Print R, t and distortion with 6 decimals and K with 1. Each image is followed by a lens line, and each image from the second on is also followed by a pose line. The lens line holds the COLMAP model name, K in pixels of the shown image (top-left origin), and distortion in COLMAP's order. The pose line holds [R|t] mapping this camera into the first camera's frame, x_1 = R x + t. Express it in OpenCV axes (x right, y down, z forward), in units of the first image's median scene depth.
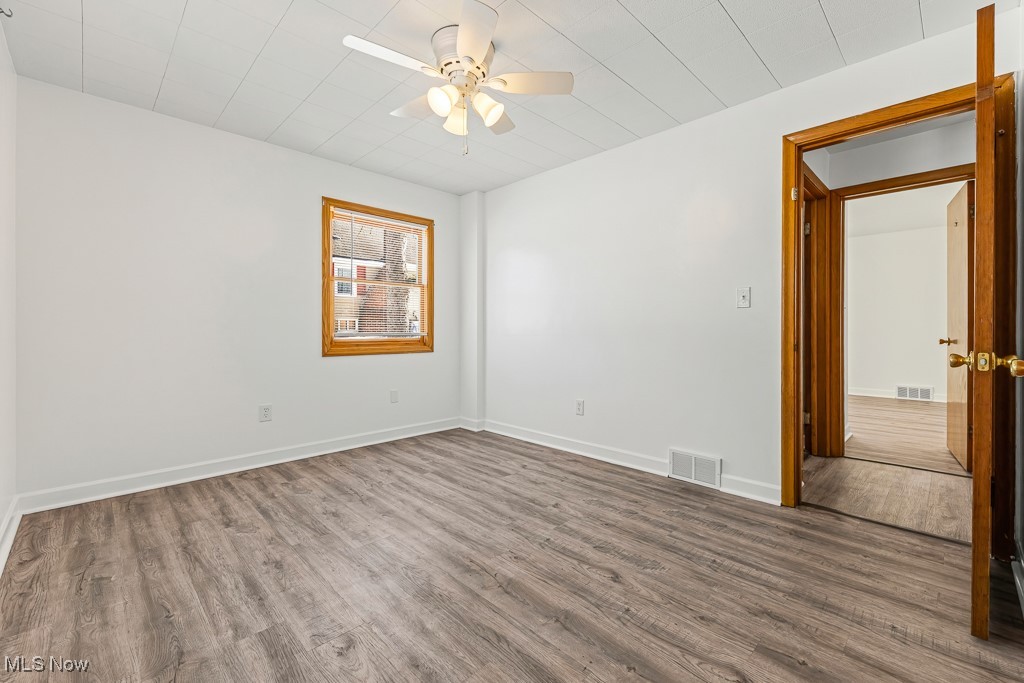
lens RADIAL K [[430.1, 0, 526.5], [0, 430.1, 332.1], [0, 0, 1]] dist [0.004724, -0.000516]
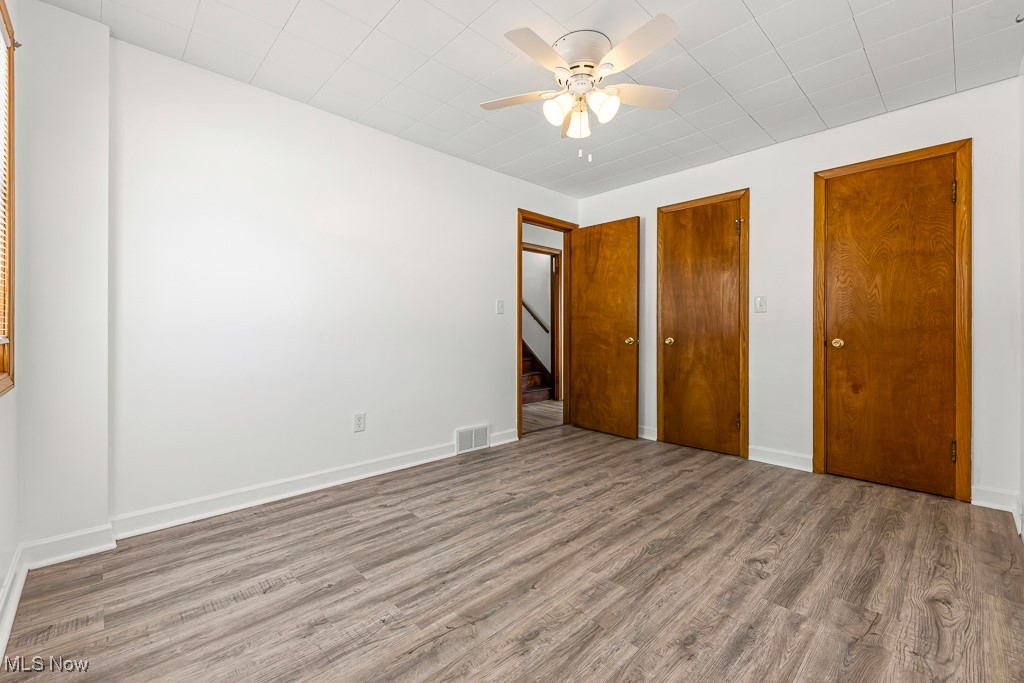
lens RADIAL K [[430.1, 0, 526.5], [0, 430.1, 332.1], [0, 0, 1]] dist [0.004724, -0.000516]
pose [[0.012991, -0.006186, 0.999896, -0.968221], [0.005041, 0.999969, 0.006121, -0.002482], [-0.999903, 0.004961, 0.013022, 0.927751]]
